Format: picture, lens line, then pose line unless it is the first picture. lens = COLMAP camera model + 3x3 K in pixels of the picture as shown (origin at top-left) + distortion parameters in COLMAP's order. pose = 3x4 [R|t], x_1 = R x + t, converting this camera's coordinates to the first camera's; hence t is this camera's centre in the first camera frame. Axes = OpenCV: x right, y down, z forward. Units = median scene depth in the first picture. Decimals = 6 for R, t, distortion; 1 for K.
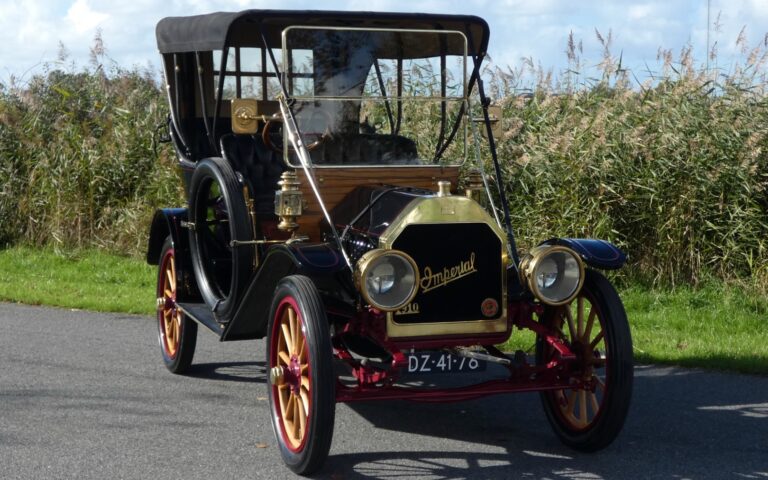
lens RADIAL K [[1354.0, 0, 384.0], [0, 1354.0, 240.0], [0, 0, 1]] dist [0.253016, 0.032976]
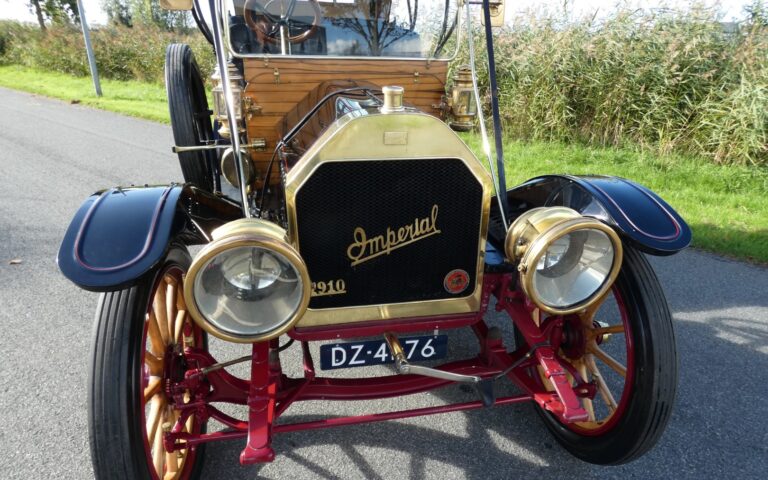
lens RADIAL K [[467.2, 0, 384.0], [0, 467.2, 240.0], [0, 0, 1]] dist [-0.000028, 0.000290]
pose [[0.989103, 0.071949, -0.128446, 0.065372], [-0.028988, 0.950548, 0.309223, -0.038680], [0.144342, -0.302130, 0.942275, 0.722908]]
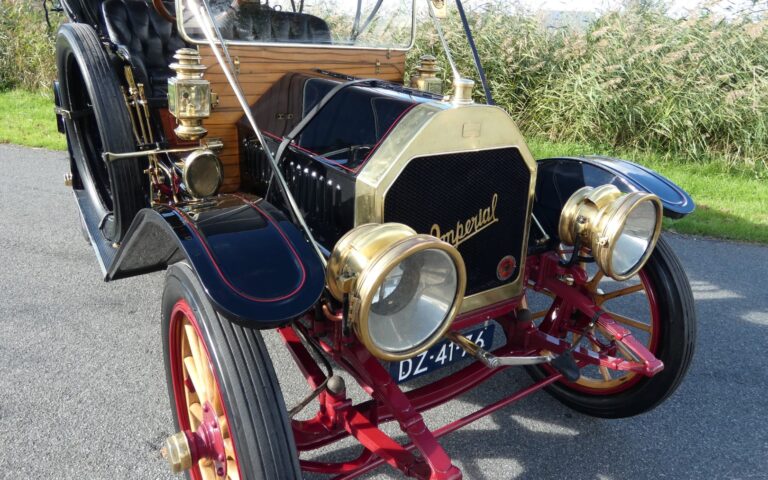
lens RADIAL K [[525.7, 0, 393.2], [0, 525.7, 208.1], [0, 0, 1]] dist [-0.001324, -0.002066]
pose [[0.964728, -0.035936, 0.260784, -0.042619], [-0.027584, 0.971386, 0.235898, -0.038232], [-0.261799, -0.234770, 0.936133, 0.715977]]
